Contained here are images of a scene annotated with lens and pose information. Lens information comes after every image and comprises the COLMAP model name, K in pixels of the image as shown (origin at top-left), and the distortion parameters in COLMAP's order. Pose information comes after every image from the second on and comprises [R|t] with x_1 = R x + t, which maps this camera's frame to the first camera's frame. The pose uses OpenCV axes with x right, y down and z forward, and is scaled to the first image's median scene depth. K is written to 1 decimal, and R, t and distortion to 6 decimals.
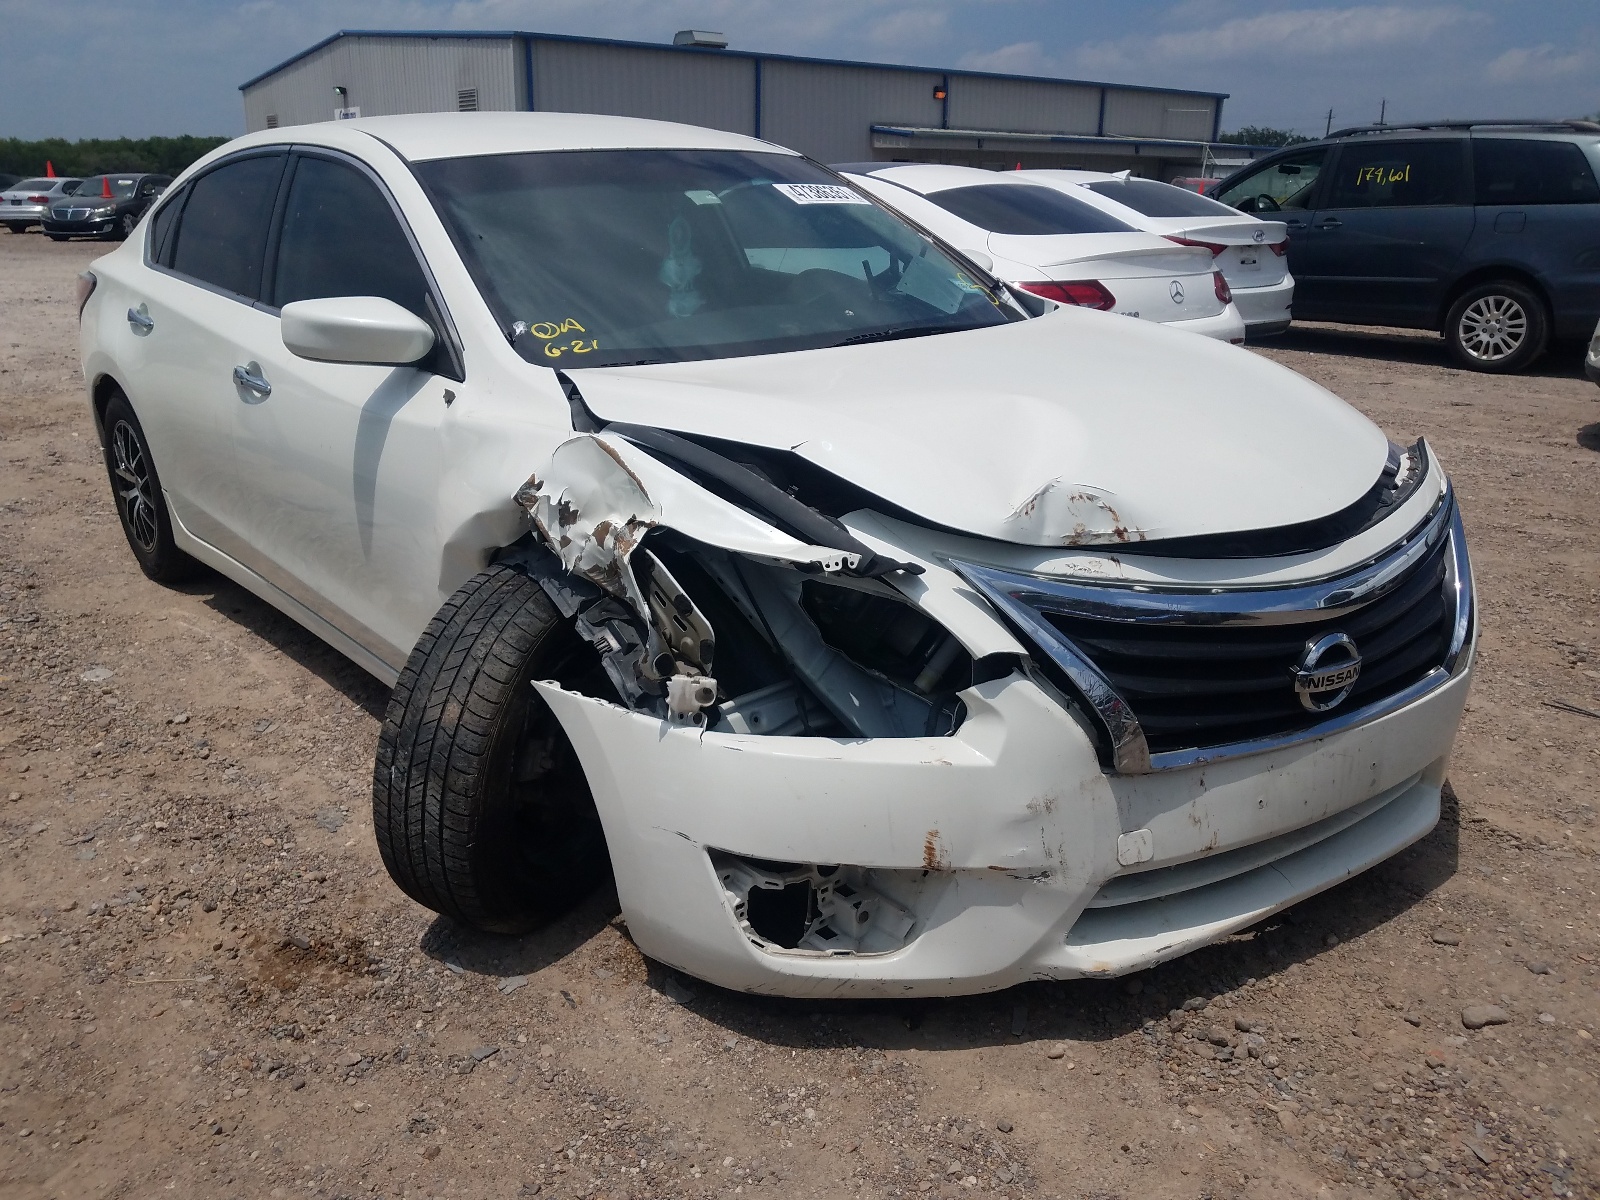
lens RADIAL K [[1301.5, 0, 799.2], [0, 1301.5, 568.9], [0, 0, 1]] dist [0.001249, 0.007539]
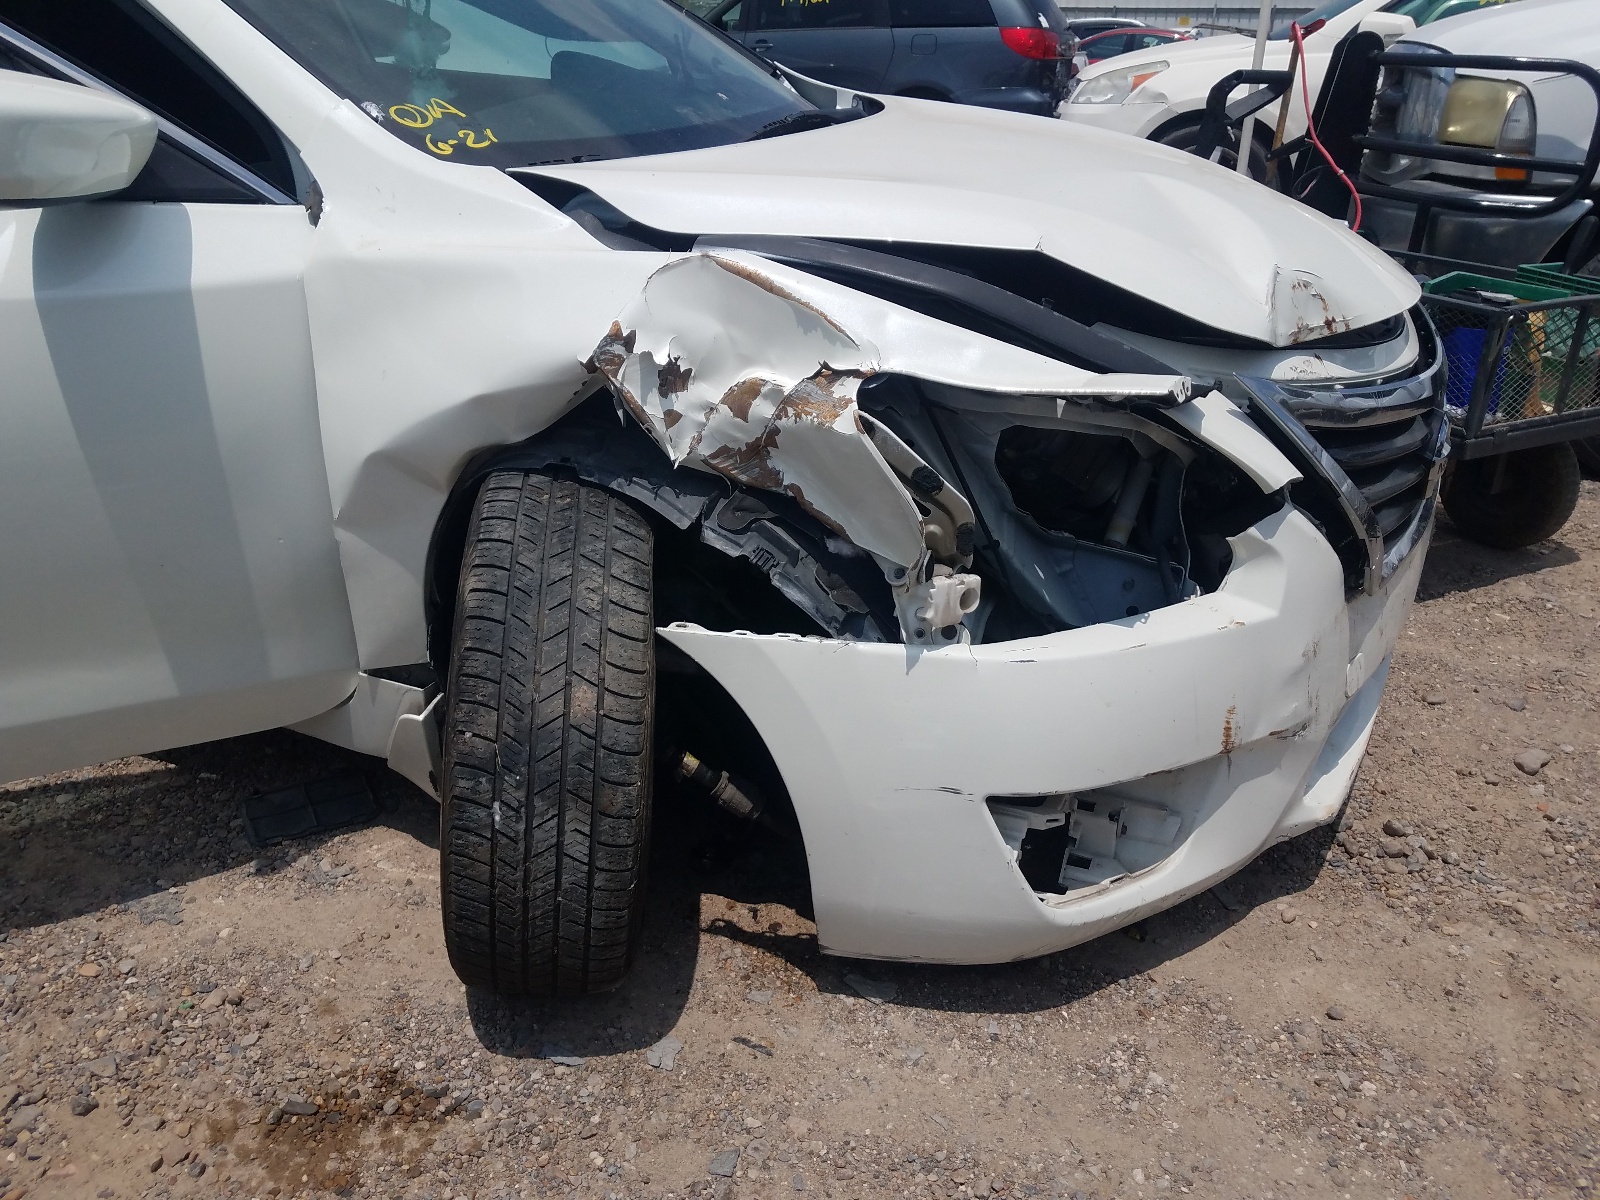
lens RADIAL K [[1301.5, 0, 799.2], [0, 1301.5, 568.9], [0, 0, 1]] dist [0.001249, 0.007539]
pose [[0.870065, -0.177324, 0.459939, -0.458443], [0.123445, 0.981706, 0.144965, -0.034917], [-0.477231, -0.069352, 0.876037, 0.382089]]
